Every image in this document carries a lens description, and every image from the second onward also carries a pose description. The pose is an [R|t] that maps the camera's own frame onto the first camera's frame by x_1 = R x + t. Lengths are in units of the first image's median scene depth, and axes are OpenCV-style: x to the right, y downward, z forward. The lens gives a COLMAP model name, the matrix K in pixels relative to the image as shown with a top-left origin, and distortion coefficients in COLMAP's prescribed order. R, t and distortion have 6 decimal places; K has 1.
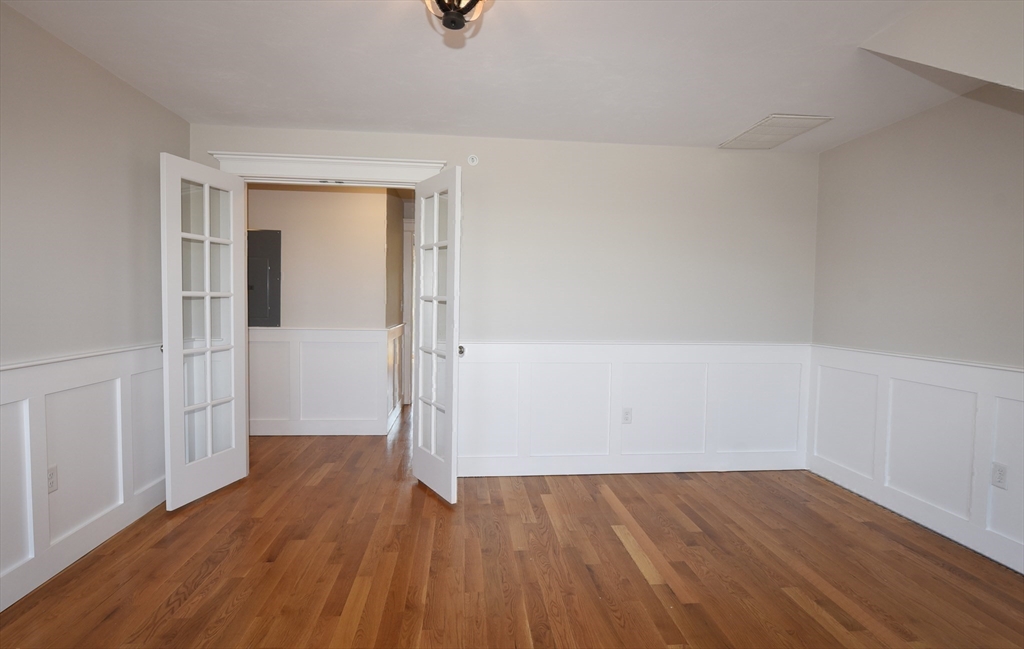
lens RADIAL K [[502.5, 0, 512.0], [0, 502.5, 324.5], [0, 0, 1]] dist [-0.015805, -0.000654]
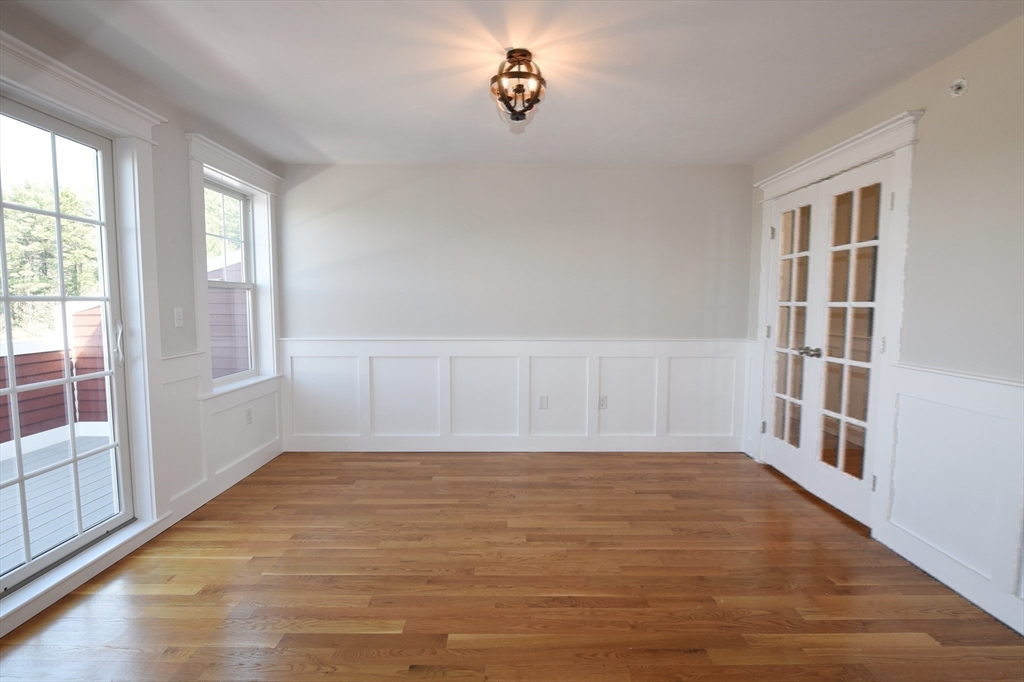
lens RADIAL K [[490.5, 0, 512.0], [0, 490.5, 341.0], [0, 0, 1]] dist [-0.016752, -0.000500]
pose [[-0.093390, 0.063955, -0.993573, 0.890529], [-0.049708, 0.996391, 0.068809, -0.030197], [0.994388, 0.055815, -0.089874, 0.747553]]
